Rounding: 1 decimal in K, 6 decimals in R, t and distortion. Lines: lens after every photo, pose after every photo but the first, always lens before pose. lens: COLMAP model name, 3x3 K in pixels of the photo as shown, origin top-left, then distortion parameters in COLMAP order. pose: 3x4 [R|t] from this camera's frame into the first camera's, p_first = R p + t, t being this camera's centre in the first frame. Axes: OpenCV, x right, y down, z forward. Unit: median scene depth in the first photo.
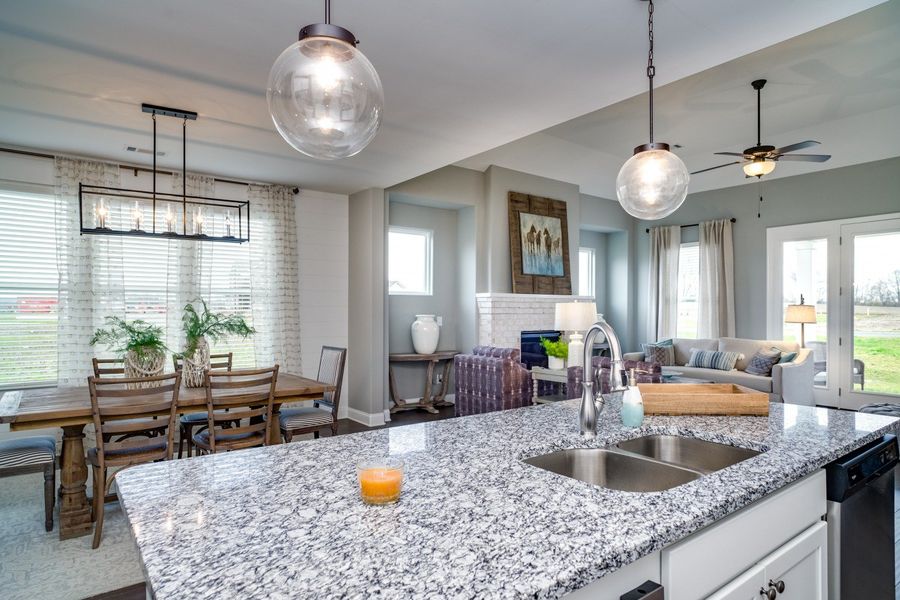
lens RADIAL K [[519.5, 0, 451.5], [0, 519.5, 311.2], [0, 0, 1]] dist [-0.013196, -0.000599]
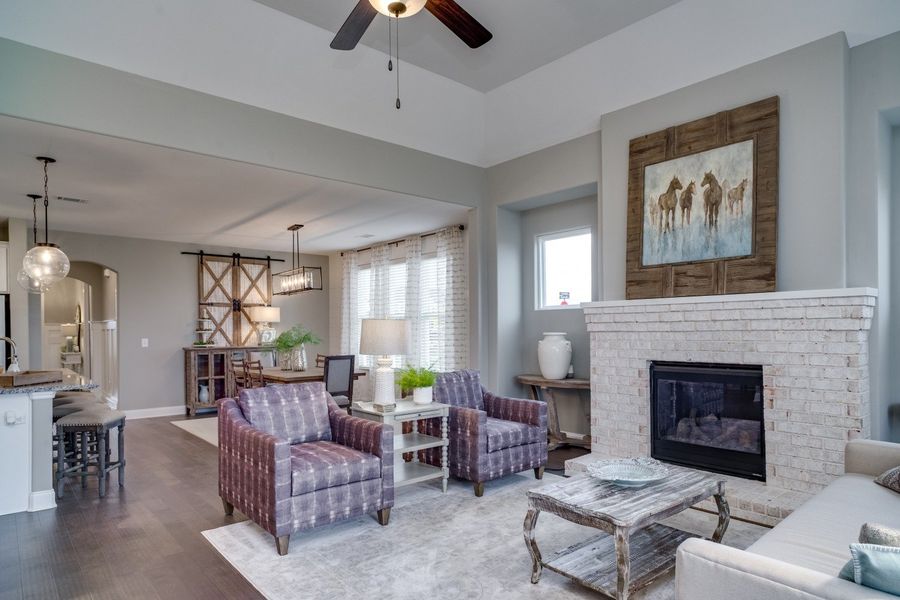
lens RADIAL K [[535.0, 0, 440.3], [0, 535.0, 327.7], [0, 0, 1]] dist [-0.006630, 0.000509]
pose [[0.052422, -0.001804, -0.998623, 0.730578], [0.011284, 0.999936, -0.001214, -0.001391], [0.998561, -0.011205, 0.052438, 0.702027]]
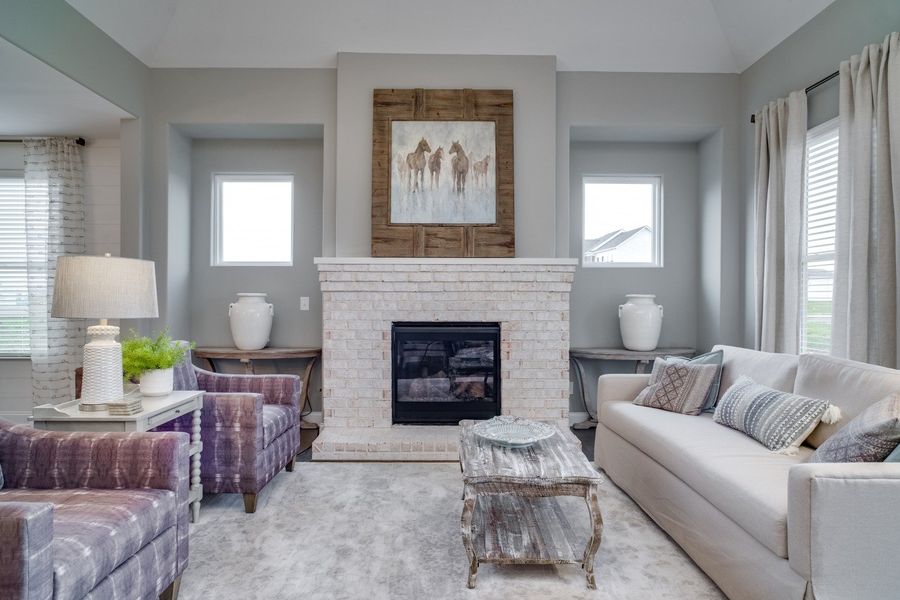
lens RADIAL K [[530.7, 0, 450.0], [0, 530.7, 300.0], [0, 0, 1]] dist [-0.039406, 0.039824]
pose [[0.804541, 0.002744, -0.593890, 0.529720], [-0.002999, 0.999995, 0.000556, 0.013495], [0.593889, 0.001334, 0.804546, 0.537641]]
